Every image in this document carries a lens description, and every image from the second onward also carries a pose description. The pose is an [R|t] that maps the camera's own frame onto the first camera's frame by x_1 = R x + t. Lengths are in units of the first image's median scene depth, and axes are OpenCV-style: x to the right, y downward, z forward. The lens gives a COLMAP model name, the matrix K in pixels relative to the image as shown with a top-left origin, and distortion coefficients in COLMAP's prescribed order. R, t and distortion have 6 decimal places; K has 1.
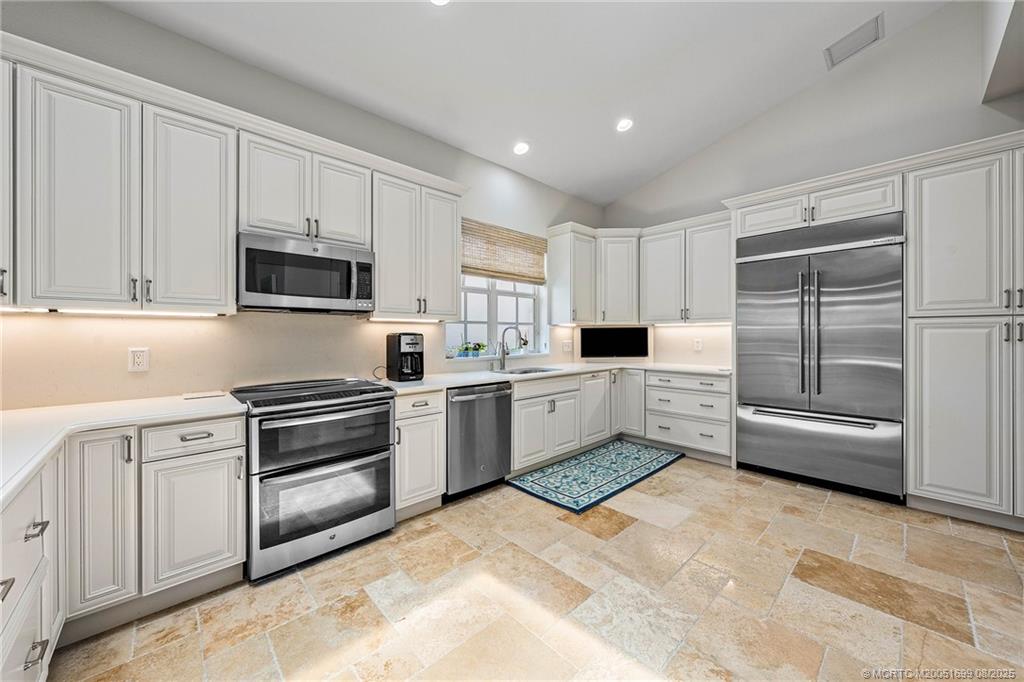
lens RADIAL K [[372.4, 0, 510.9], [0, 372.4, 336.8], [0, 0, 1]] dist [-0.002721, 0.000249]
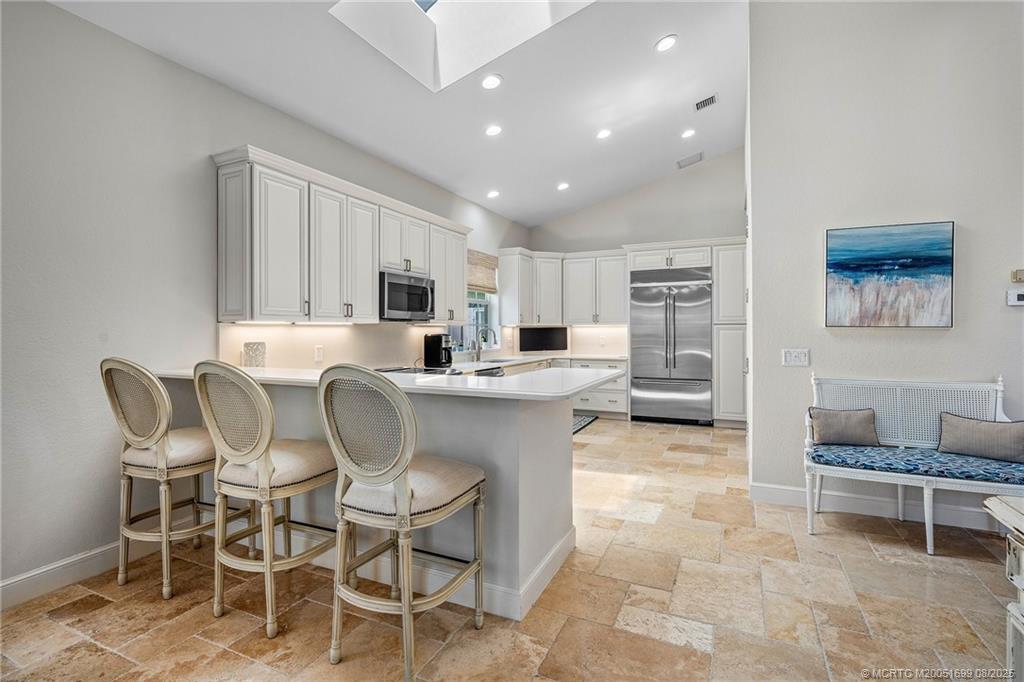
lens RADIAL K [[471.7, 0, 513.0], [0, 471.7, 336.4], [0, 0, 1]] dist [-0.000201, 0.000038]
pose [[0.928397, -0.008621, 0.371489, -0.534303], [0.005258, 0.999936, 0.010066, -0.013847], [-0.371552, -0.007392, 0.928383, -0.591241]]
